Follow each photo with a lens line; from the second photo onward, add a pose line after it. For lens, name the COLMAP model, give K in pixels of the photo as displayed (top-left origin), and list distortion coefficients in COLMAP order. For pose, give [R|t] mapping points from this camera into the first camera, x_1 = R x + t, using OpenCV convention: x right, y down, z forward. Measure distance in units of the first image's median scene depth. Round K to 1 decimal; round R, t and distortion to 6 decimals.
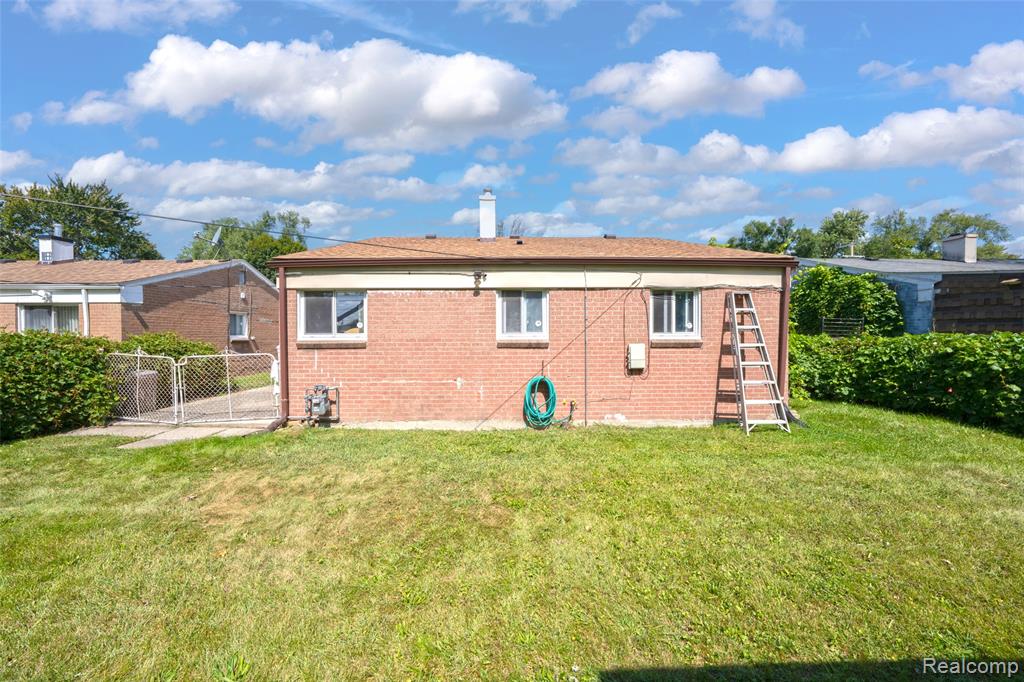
lens RADIAL K [[378.3, 0, 496.0], [0, 378.3, 334.2], [0, 0, 1]] dist [-0.017341, 0.001287]
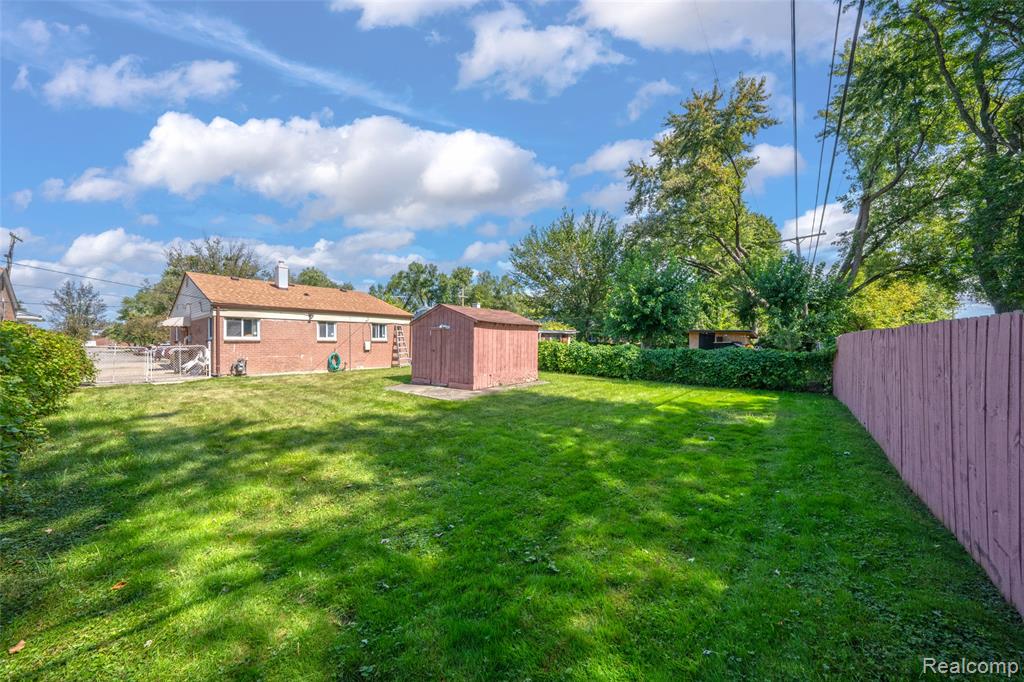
lens RADIAL K [[378.3, 0, 515.0], [0, 378.3, 345.1], [0, 0, 1]] dist [-0.017341, 0.001287]
pose [[0.659902, -0.000891, 0.751351, -1.058369], [-0.006406, 0.999956, 0.006813, 0.024220], [-0.751324, -0.009309, 0.659868, -1.774906]]
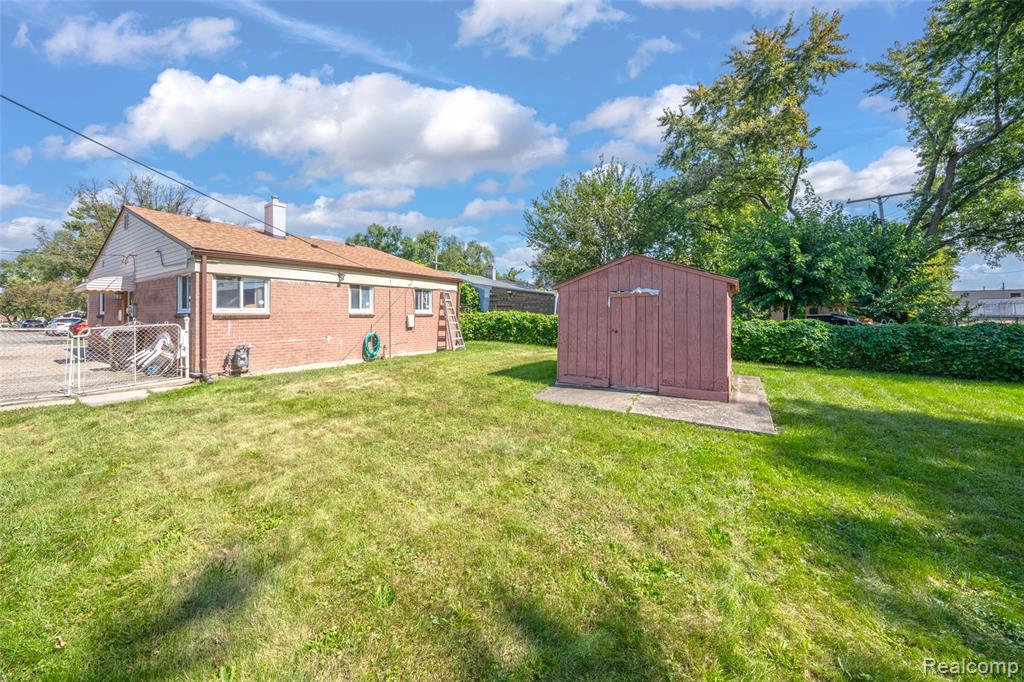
lens RADIAL K [[378.3, 0, 498.3], [0, 378.3, 318.2], [0, 0, 1]] dist [-0.017341, 0.001287]
pose [[0.562936, -0.007943, 0.826462, -1.038076], [-0.004313, 0.999912, 0.012548, 0.014307], [-0.826489, -0.010629, 0.562853, -0.540498]]
